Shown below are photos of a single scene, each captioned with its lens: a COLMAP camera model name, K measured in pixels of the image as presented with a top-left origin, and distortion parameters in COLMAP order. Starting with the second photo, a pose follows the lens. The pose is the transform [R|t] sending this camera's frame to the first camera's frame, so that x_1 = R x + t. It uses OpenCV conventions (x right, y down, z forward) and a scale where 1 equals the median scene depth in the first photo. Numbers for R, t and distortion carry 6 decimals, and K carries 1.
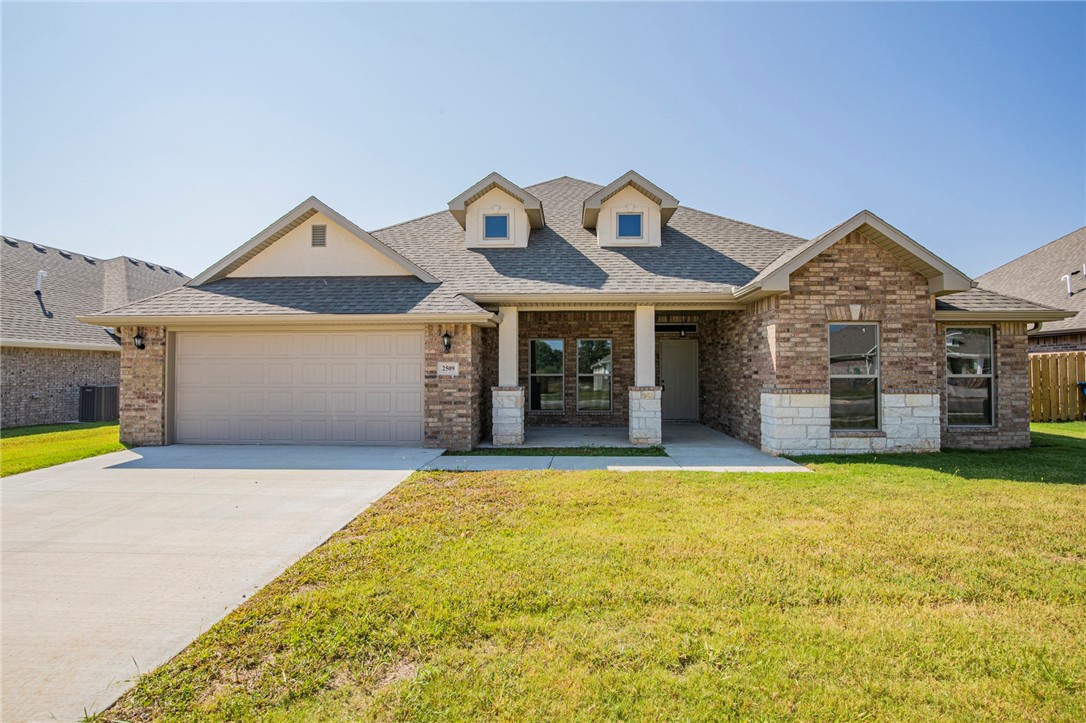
lens RADIAL K [[504.2, 0, 557.6], [0, 504.2, 363.5], [0, 0, 1]] dist [-0.037859, 0.008458]
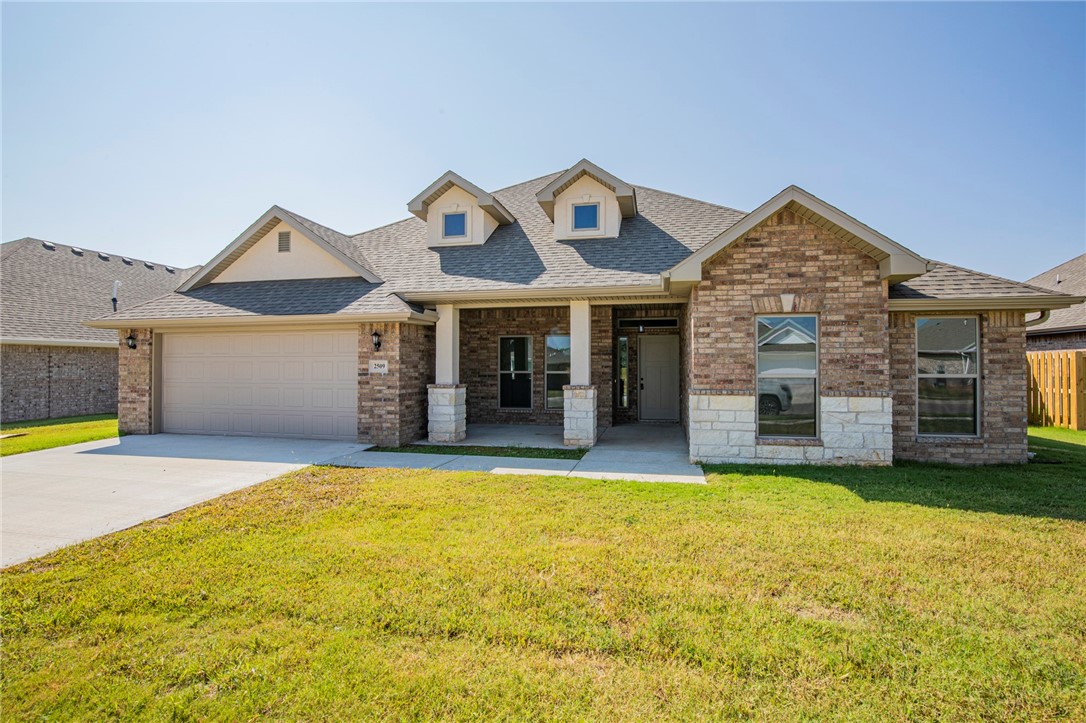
lens RADIAL K [[504.2, 0, 542.6], [0, 504.2, 361.3], [0, 0, 1]] dist [-0.037859, 0.008458]
pose [[0.984122, -0.000682, -0.177494, 0.287167], [0.001577, 0.999987, 0.004905, -0.004631], [0.177488, -0.005107, 0.984110, 0.050196]]
